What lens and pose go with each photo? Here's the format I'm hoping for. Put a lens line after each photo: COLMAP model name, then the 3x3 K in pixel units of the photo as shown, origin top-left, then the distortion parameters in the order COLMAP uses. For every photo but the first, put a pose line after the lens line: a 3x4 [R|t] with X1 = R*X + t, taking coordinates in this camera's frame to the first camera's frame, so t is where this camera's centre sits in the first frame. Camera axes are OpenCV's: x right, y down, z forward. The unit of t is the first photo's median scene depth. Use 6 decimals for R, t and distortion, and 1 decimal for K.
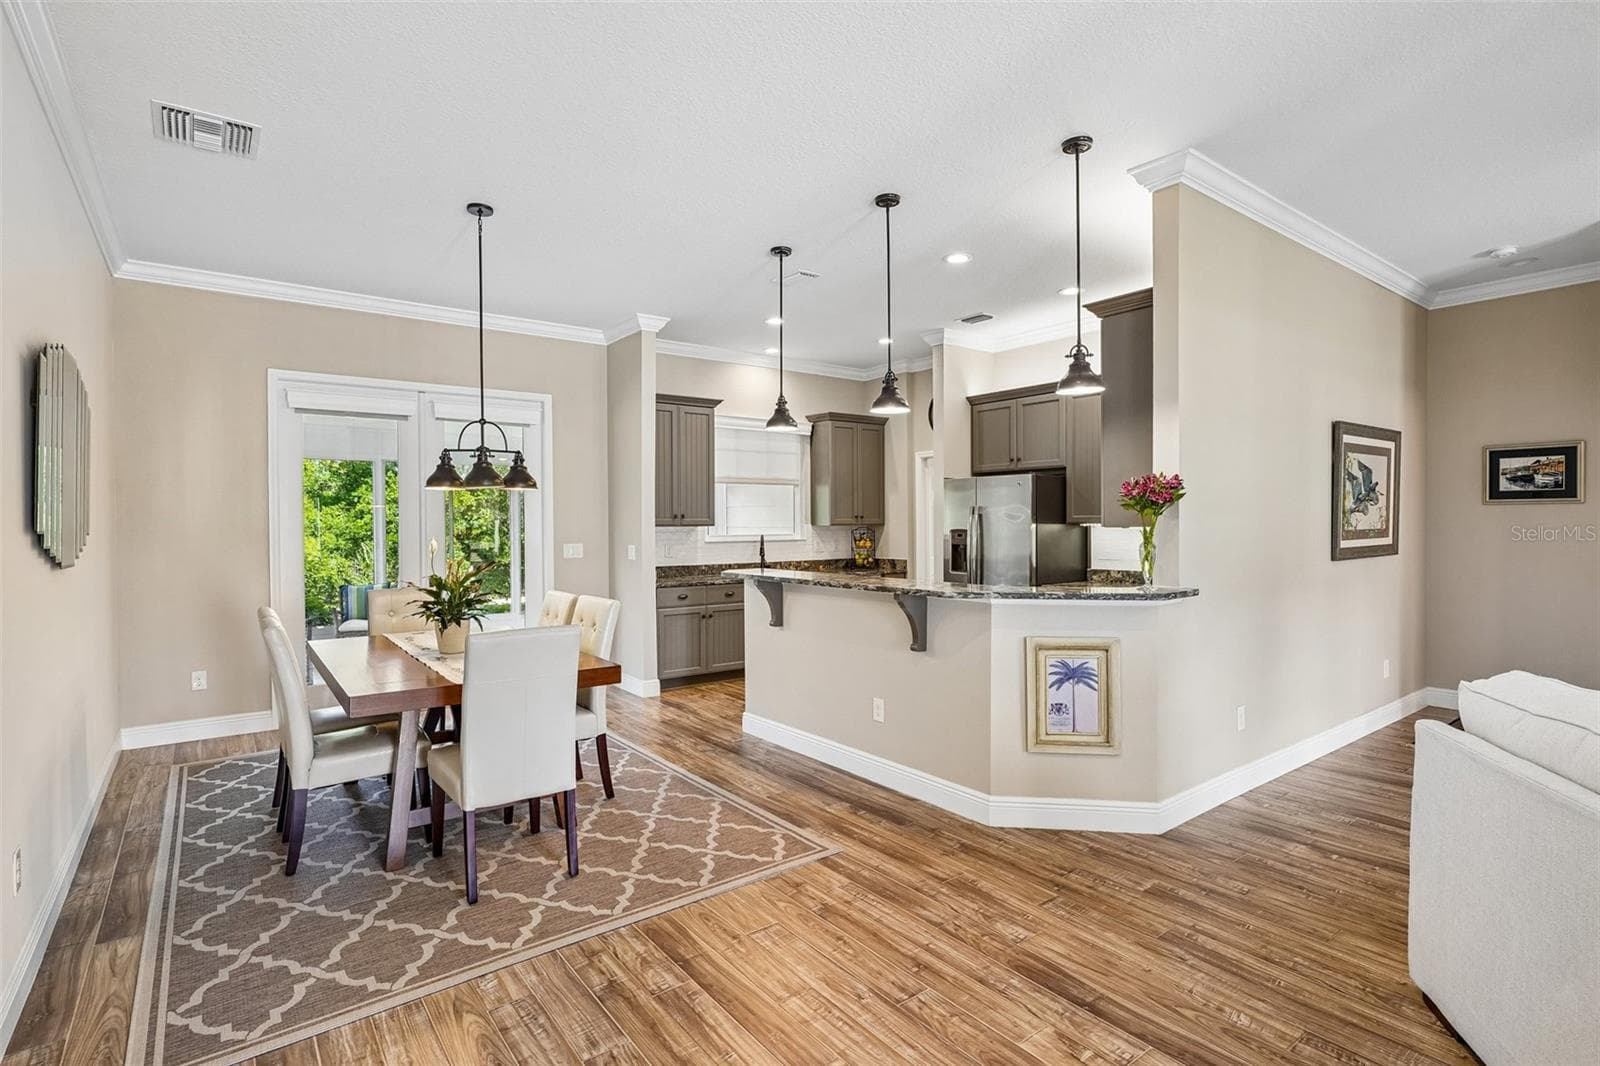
lens RADIAL K [[775.1, 0, 800.0], [0, 775.1, 533.0], [0, 0, 1]] dist [-0.000744, -0.000335]
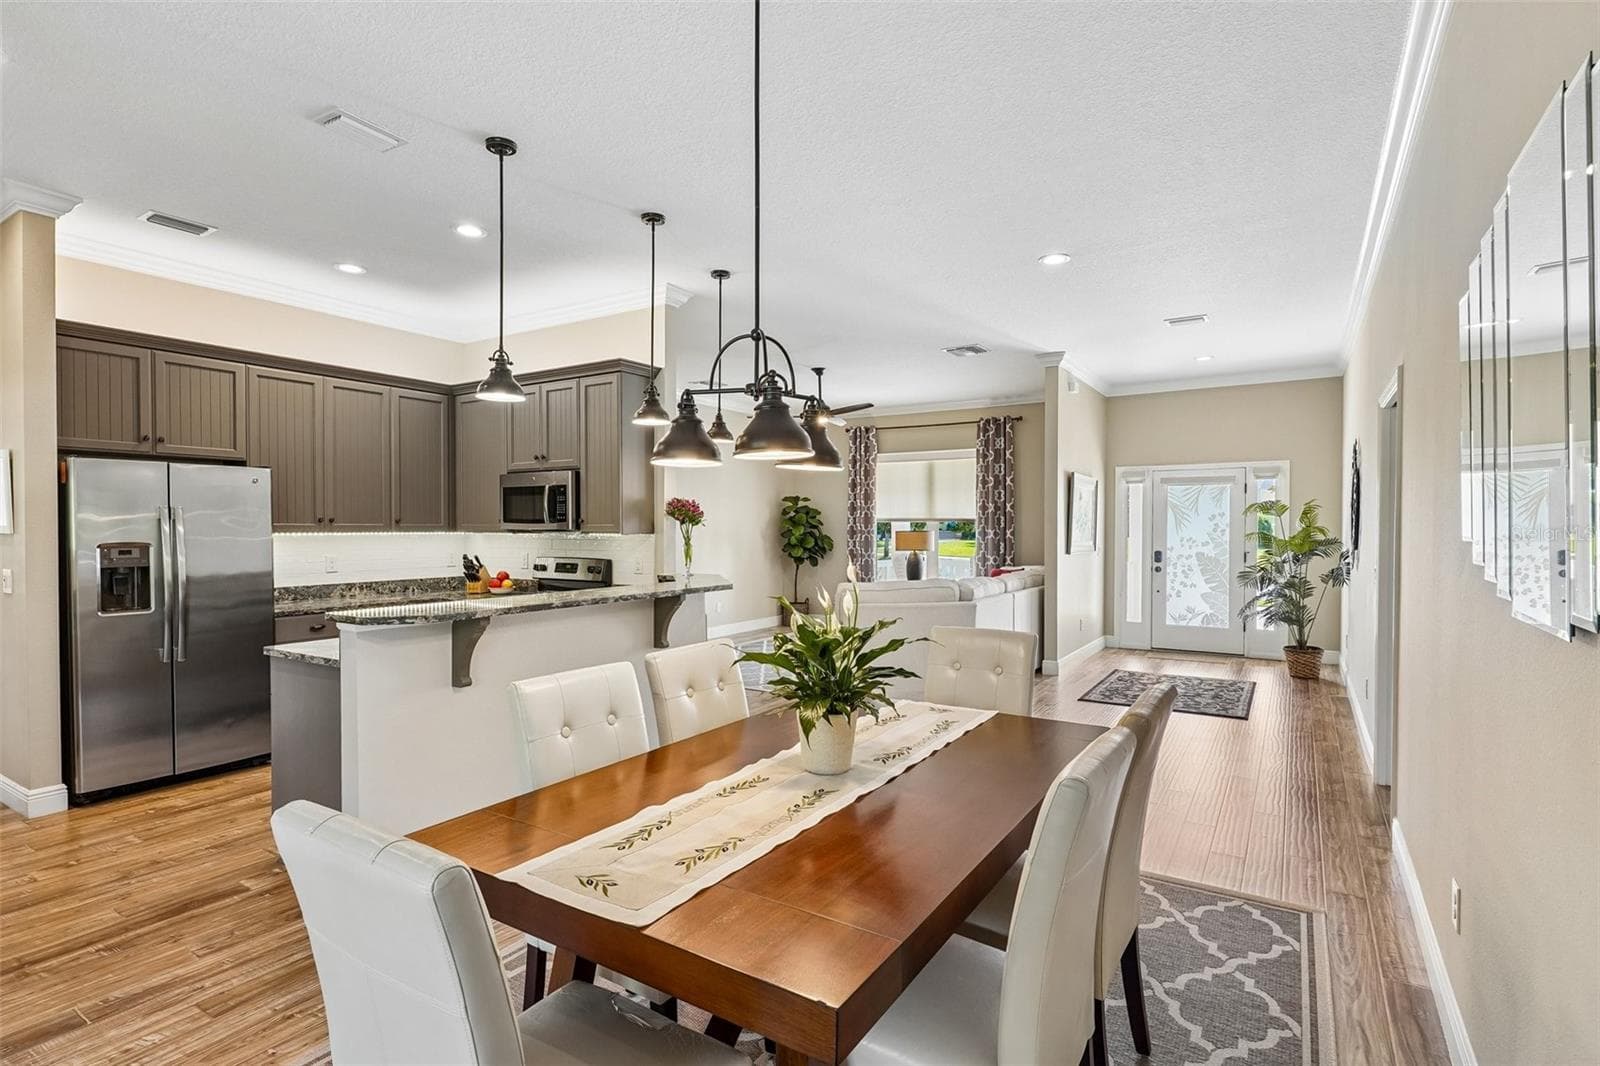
lens RADIAL K [[778.8, 0, 797.5], [0, 778.8, 539.4], [0, 0, 1]] dist [0.002008, -0.001437]
pose [[-0.342307, -0.007844, 0.939556, -0.814505], [0.016537, 0.999760, 0.014372, -0.011130], [-0.939443, 0.020457, -0.342095, 1.032670]]
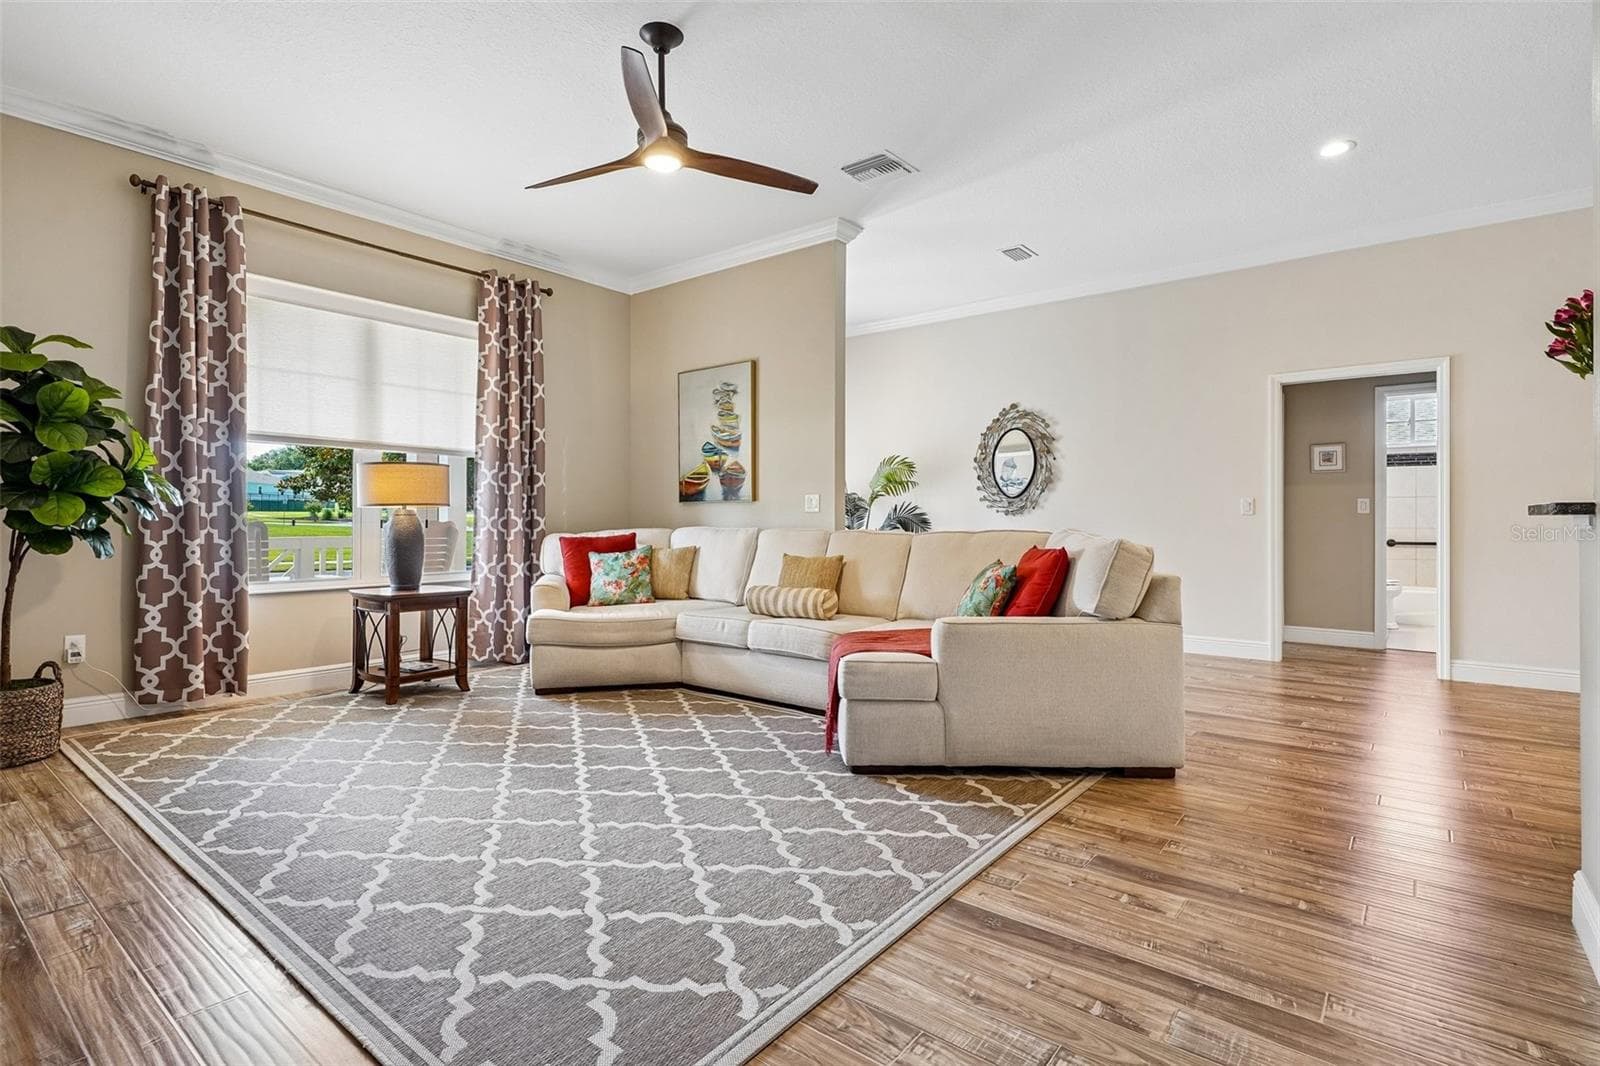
lens RADIAL K [[772.9, 0, 803.7], [0, 772.9, 527.6], [0, 0, 1]] dist [0.000387, -0.000591]
pose [[-0.970282, 0.007345, -0.241867, 0.880882], [0.001220, 0.999675, 0.025462, 0.060199], [0.241975, 0.024410, -0.969975, 1.090656]]
